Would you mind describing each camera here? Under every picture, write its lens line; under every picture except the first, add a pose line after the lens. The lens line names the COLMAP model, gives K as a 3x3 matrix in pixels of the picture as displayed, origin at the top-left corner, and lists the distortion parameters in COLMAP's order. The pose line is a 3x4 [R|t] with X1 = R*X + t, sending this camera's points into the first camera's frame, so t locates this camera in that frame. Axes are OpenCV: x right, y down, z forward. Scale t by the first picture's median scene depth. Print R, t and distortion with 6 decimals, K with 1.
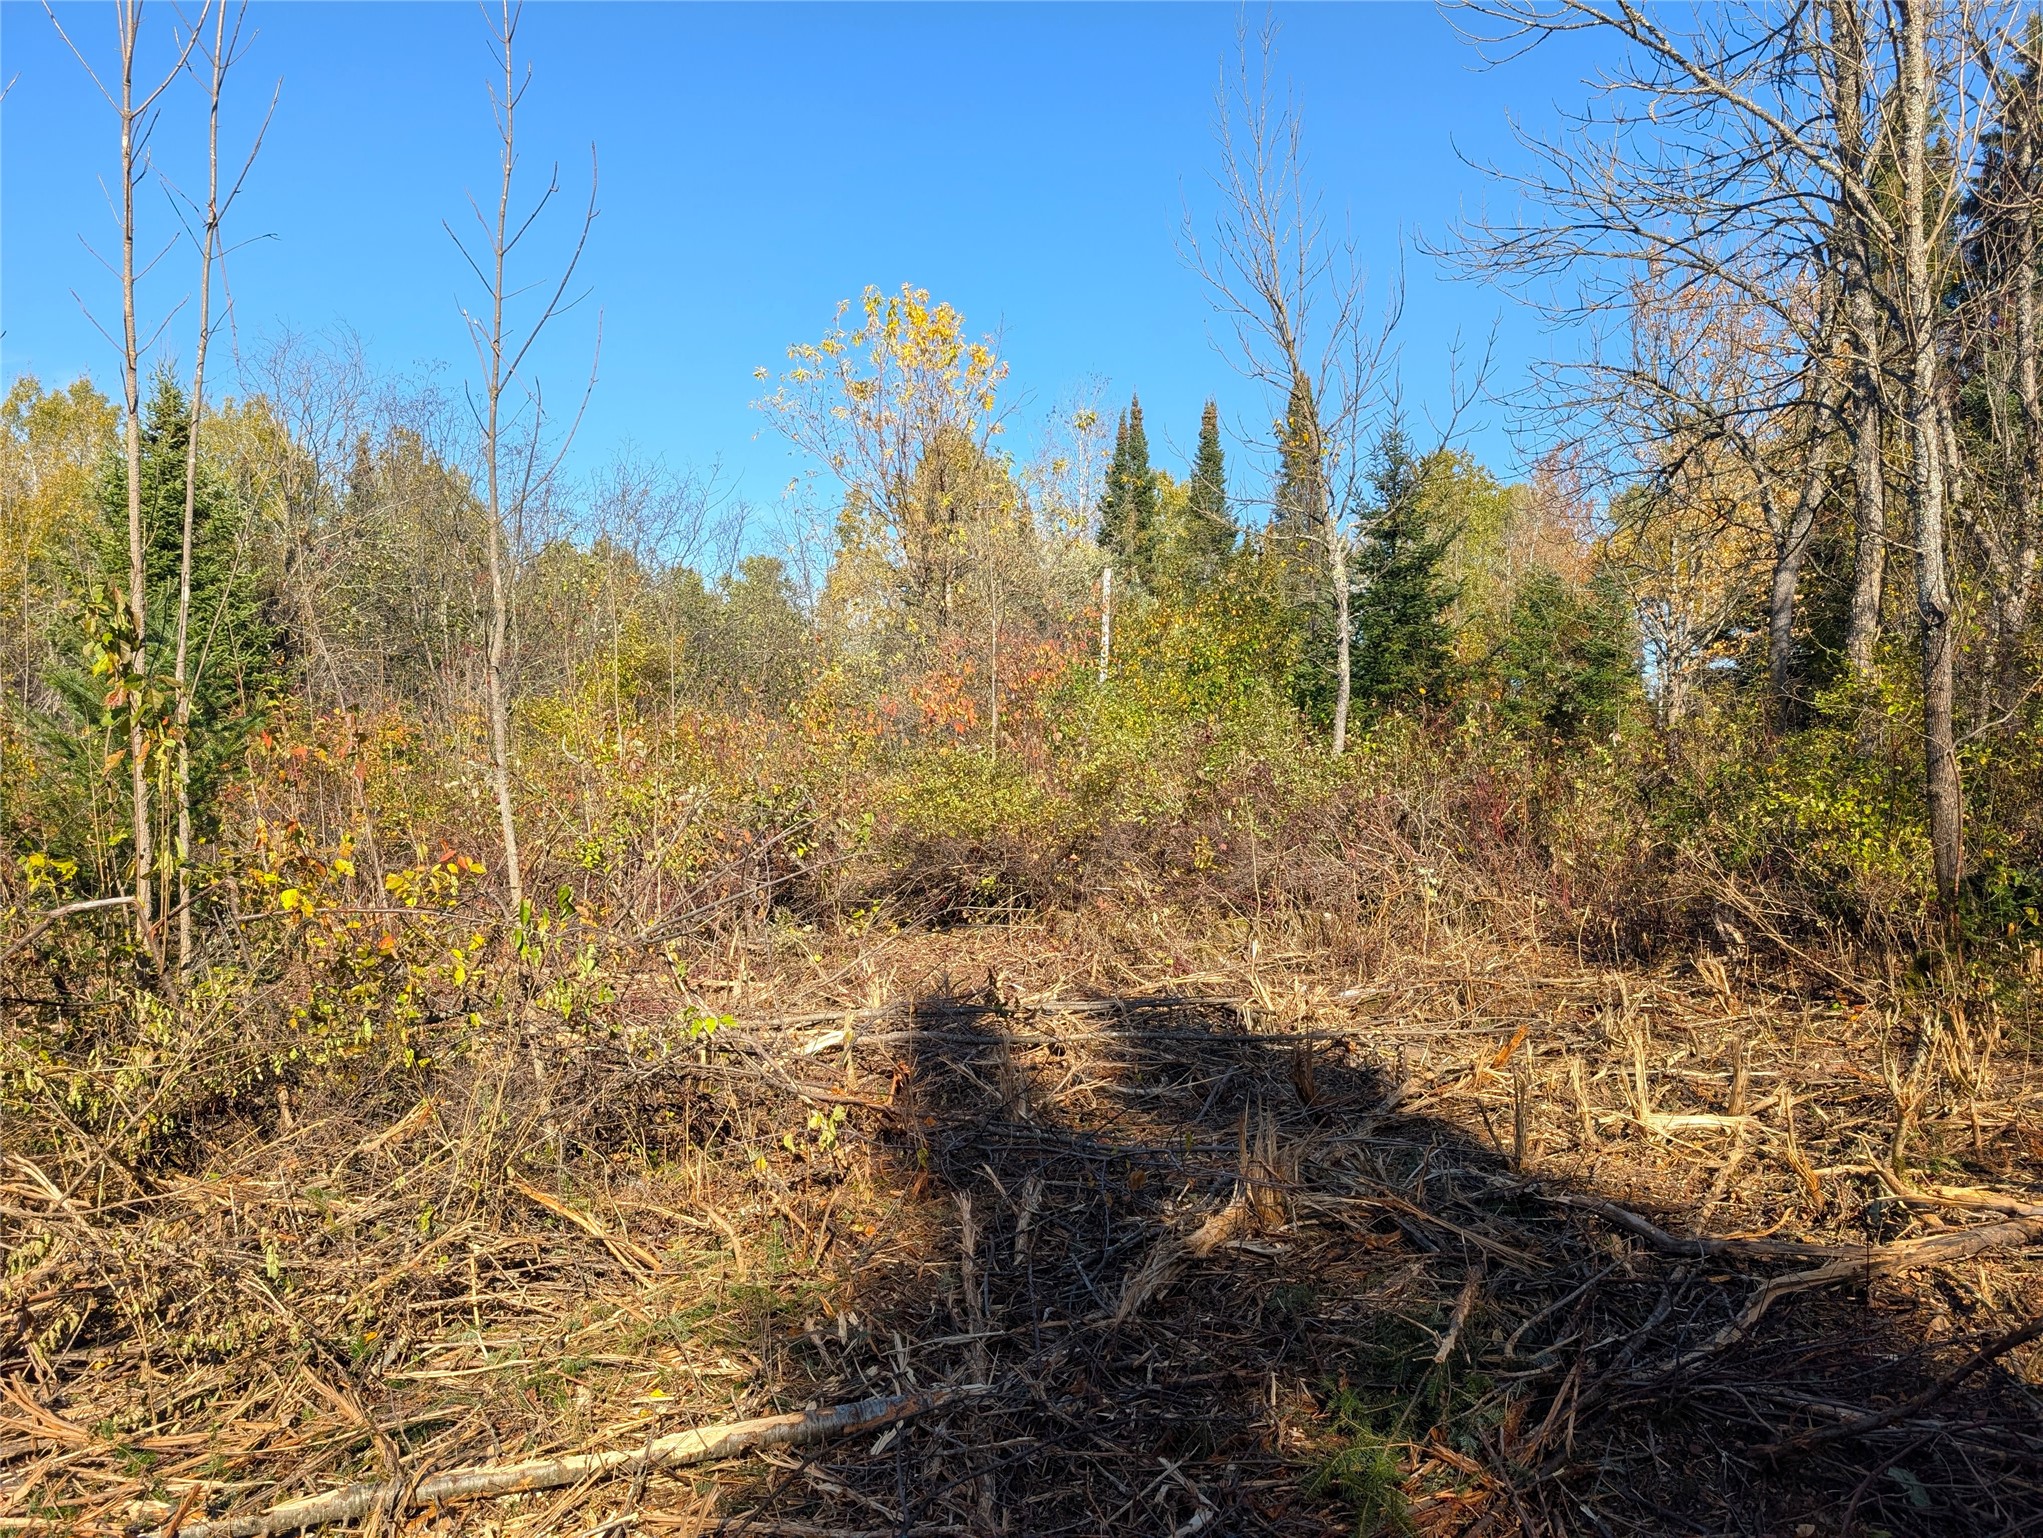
lens RADIAL K [[1619.2, 0, 1021.5], [0, 1619.2, 769.0], [0, 0, 1]] dist [-0.006121, -0.005077]
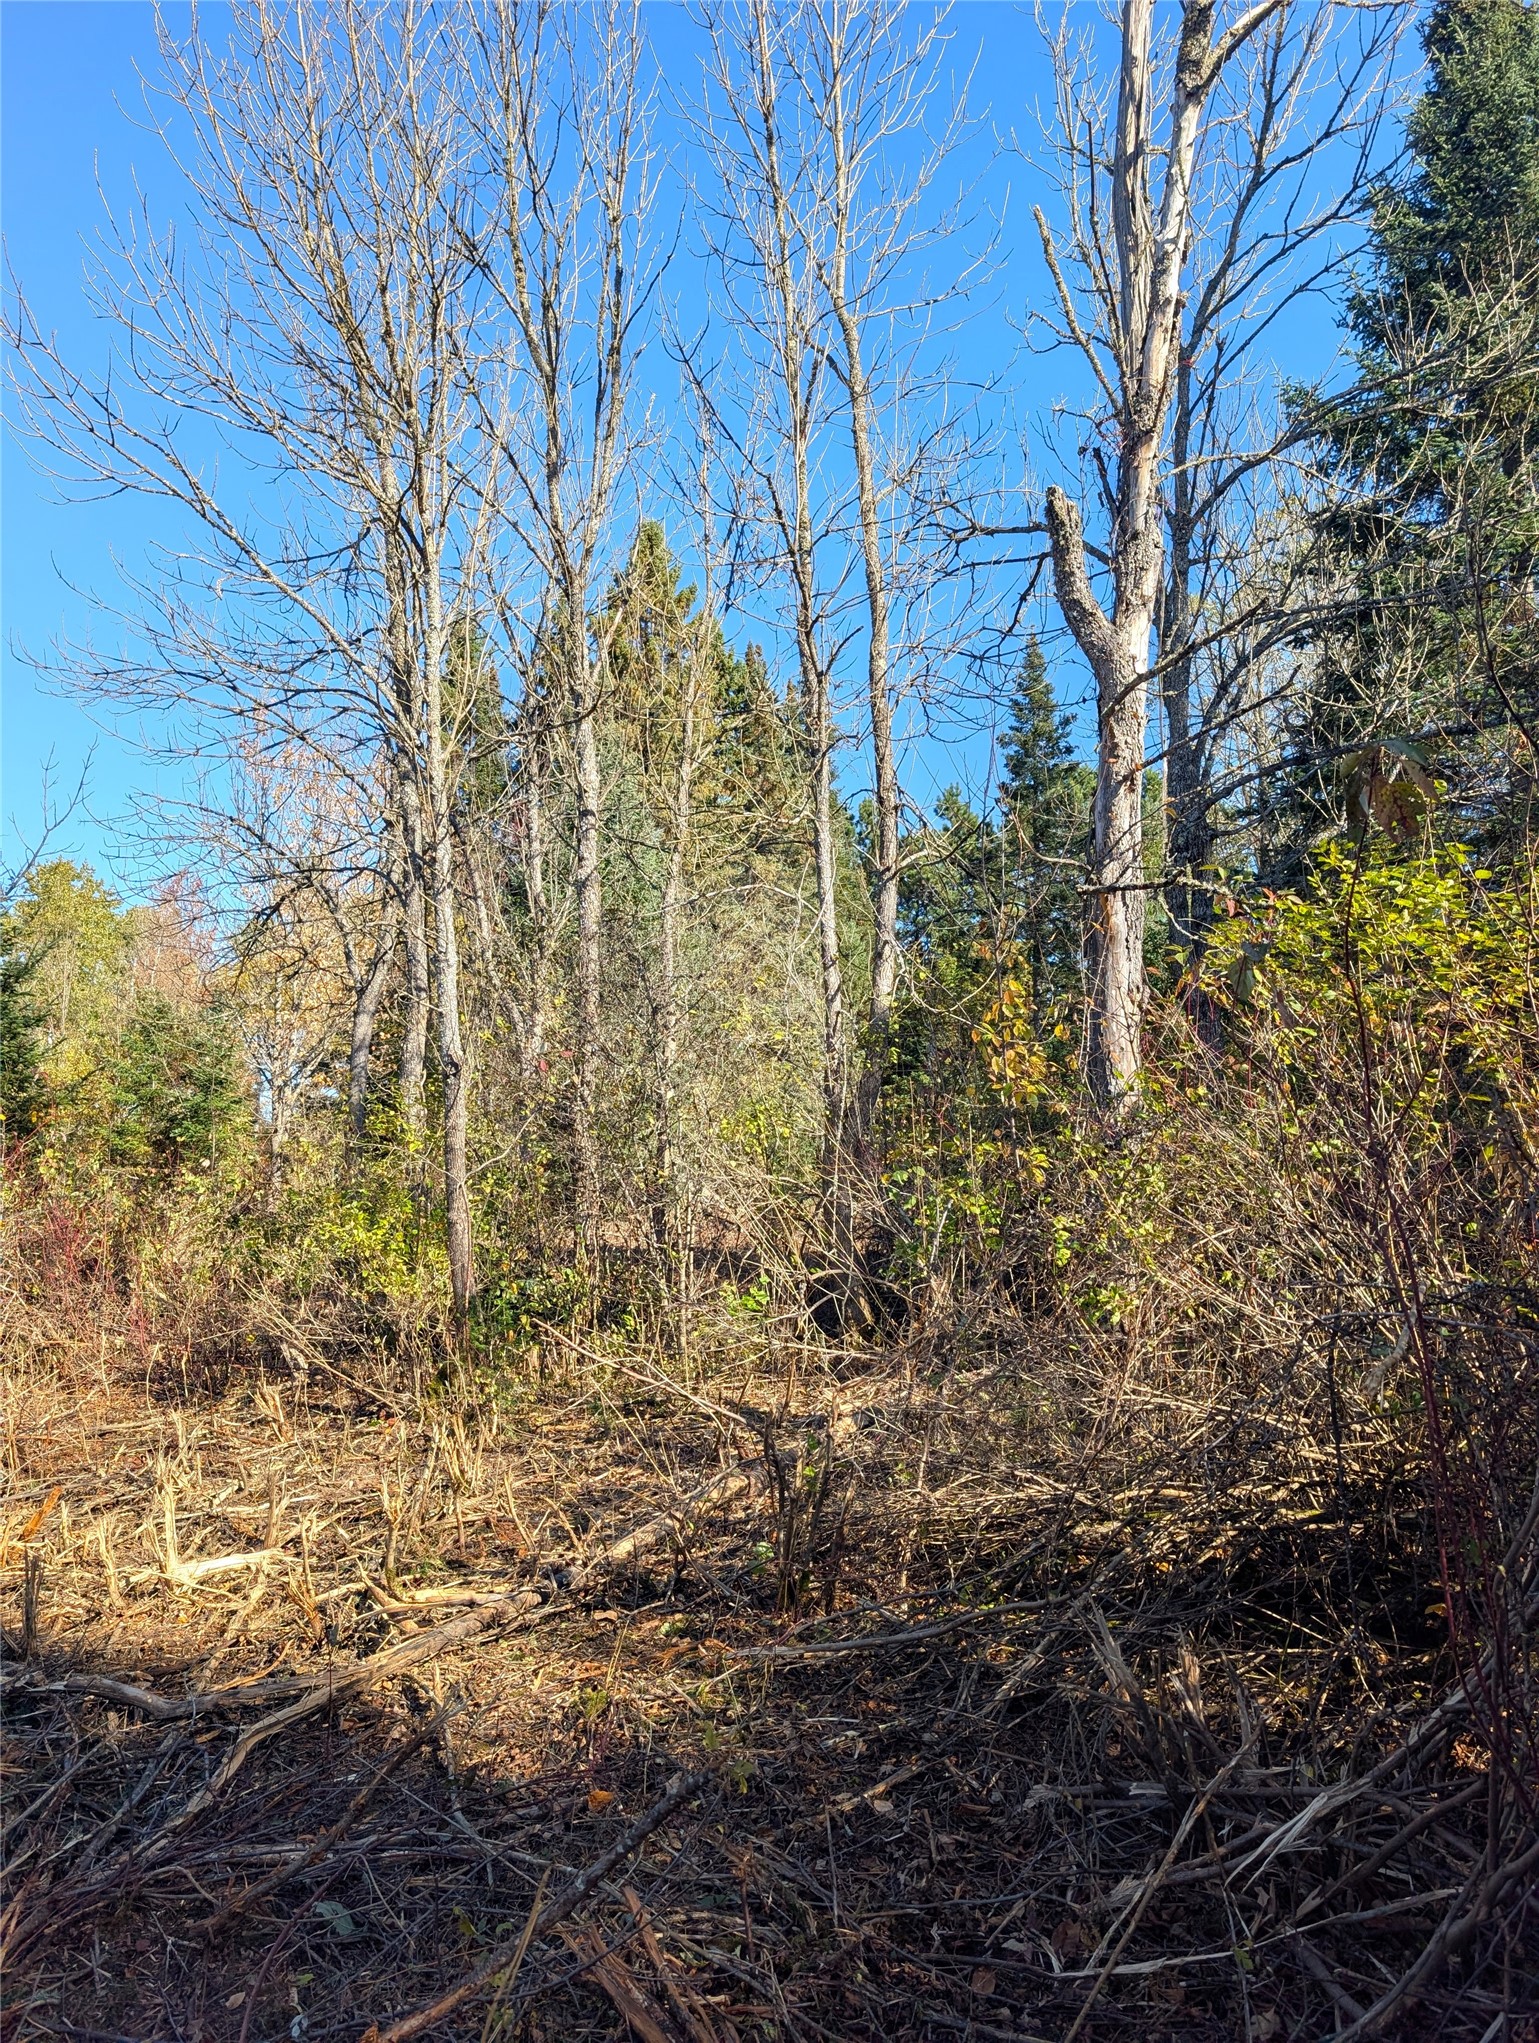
lens RADIAL K [[1619.2, 0, 769.5], [0, 1619.2, 1021.5], [0, 0, 1]] dist [-0.006121, -0.005077]
pose [[0.683943, 0.072147, 0.725959, -0.117715], [0.033301, 0.990973, -0.129859, 0.029621], [-0.728775, 0.112991, 0.675367, 0.042141]]
